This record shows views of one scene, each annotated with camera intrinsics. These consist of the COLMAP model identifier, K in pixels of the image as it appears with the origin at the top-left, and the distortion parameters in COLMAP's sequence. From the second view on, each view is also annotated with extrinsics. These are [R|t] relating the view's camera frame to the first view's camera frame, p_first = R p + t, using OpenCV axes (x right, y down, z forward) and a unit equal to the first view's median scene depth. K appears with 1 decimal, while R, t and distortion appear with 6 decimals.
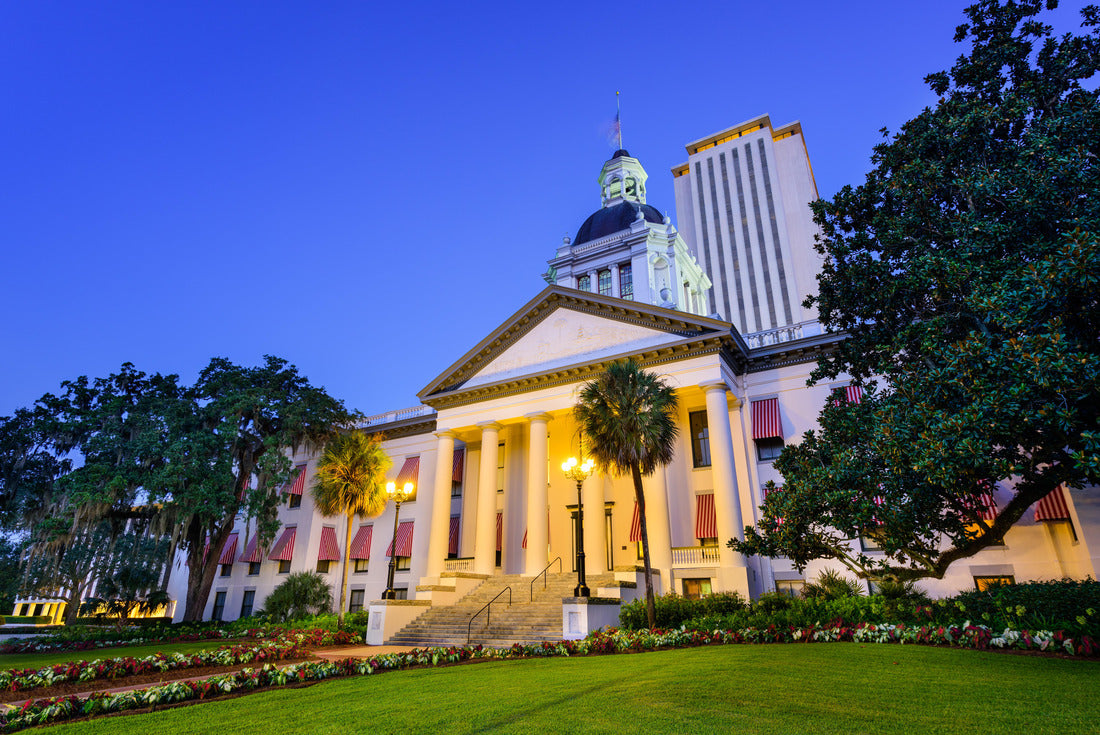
lens RADIAL K [[597.1, 0, 554.6], [0, 597.1, 370.2], [0, 0, 1]] dist [0.050930, 0.000203]
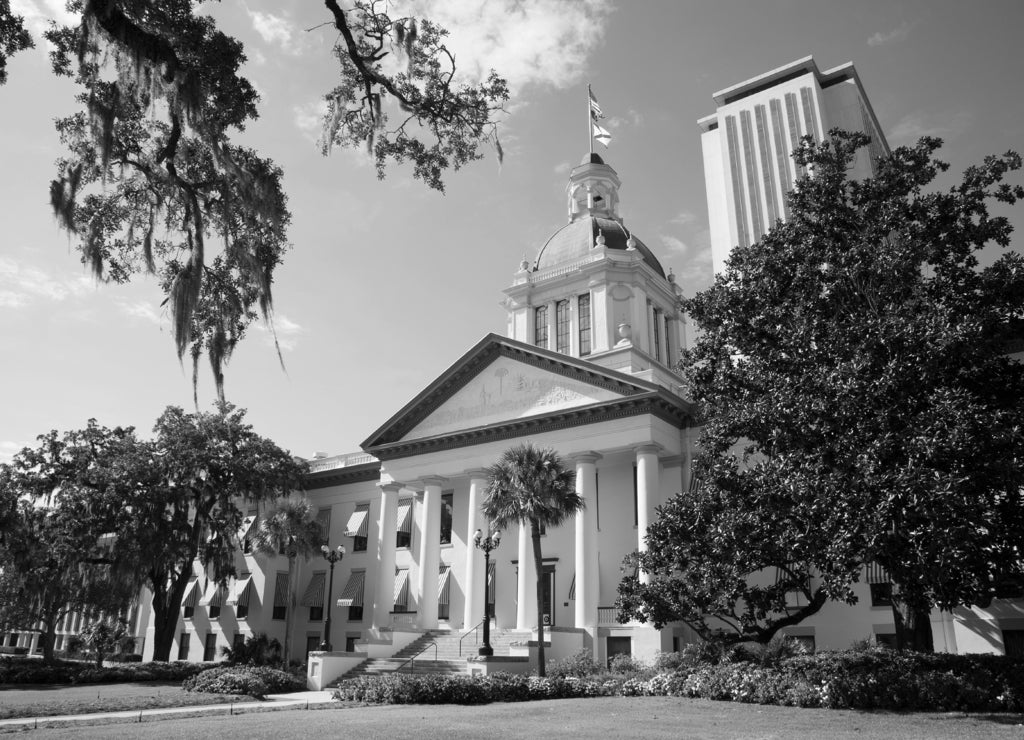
lens RADIAL K [[762.5, 0, 512.0], [0, 762.5, 370.0], [0, 0, 1]] dist [0.007867, 0.001589]
pose [[0.995273, -0.016750, -0.095659, 0.138764], [0.019045, 0.999551, 0.023131, -0.106524], [0.095229, -0.024844, 0.995145, -0.223911]]
